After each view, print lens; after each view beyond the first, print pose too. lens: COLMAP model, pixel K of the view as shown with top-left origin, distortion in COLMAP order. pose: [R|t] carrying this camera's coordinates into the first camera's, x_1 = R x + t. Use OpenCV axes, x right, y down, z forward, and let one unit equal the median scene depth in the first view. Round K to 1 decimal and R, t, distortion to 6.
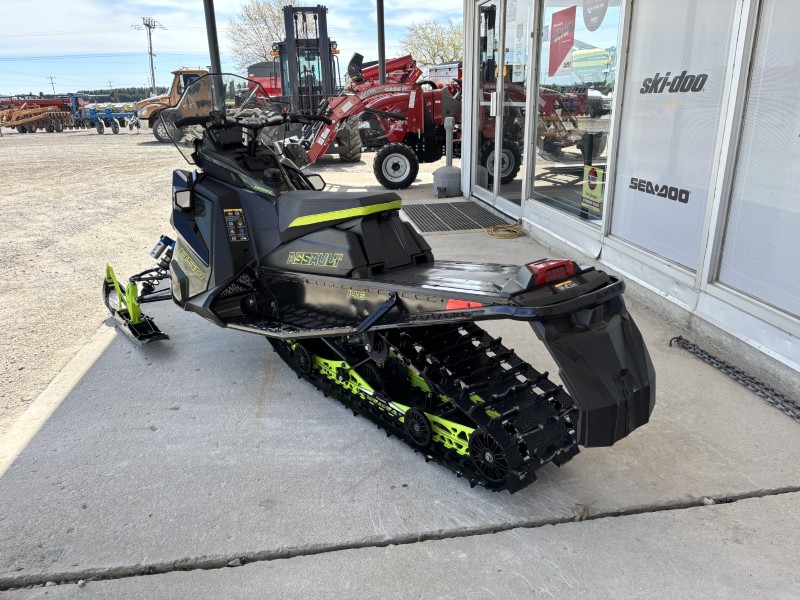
lens RADIAL K [[604.9, 0, 402.3], [0, 604.9, 309.8], [0, 0, 1]] dist [0.061850, -0.069340]
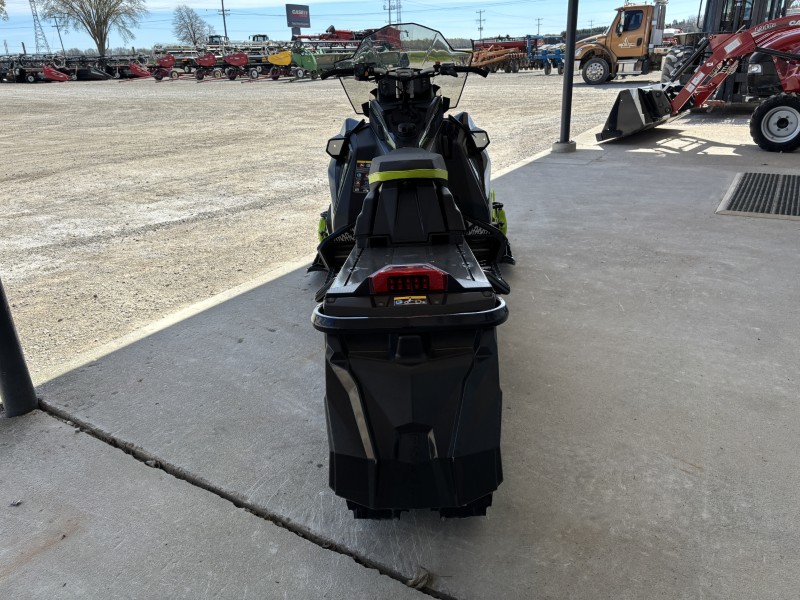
lens RADIAL K [[609.5, 0, 400.0], [0, 609.5, 300.0], [0, 0, 1]] dist [0.061324, -0.070625]
pose [[0.761859, 0.235903, -0.603258, 0.365797], [-0.191862, 0.971716, 0.137684, -0.073162], [0.618676, 0.010846, 0.785571, 0.181188]]
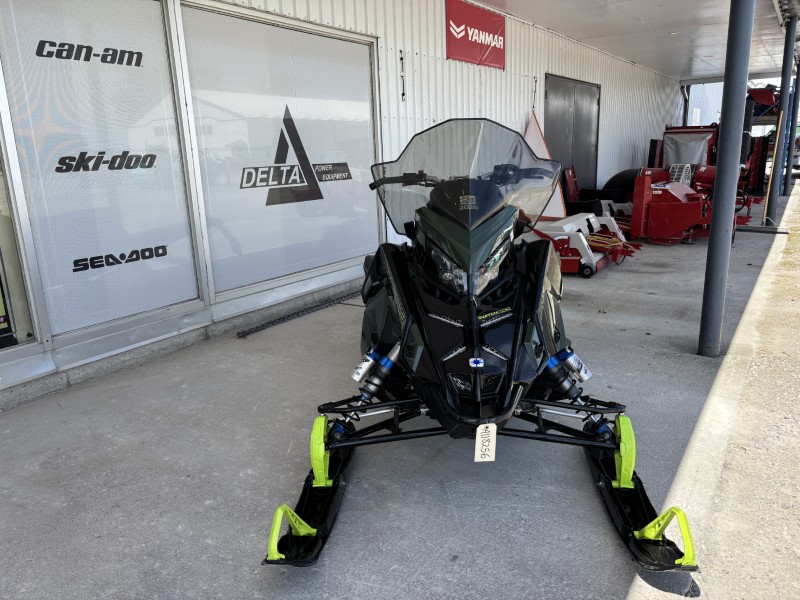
lens RADIAL K [[609.5, 0, 400.0], [0, 609.5, 300.0], [0, 0, 1]] dist [0.061324, -0.070625]
pose [[-0.749691, -0.108163, 0.652889, -0.646533], [0.267405, 0.852920, 0.448354, -0.485396], [-0.605358, 0.510713, -0.610503, 1.401984]]
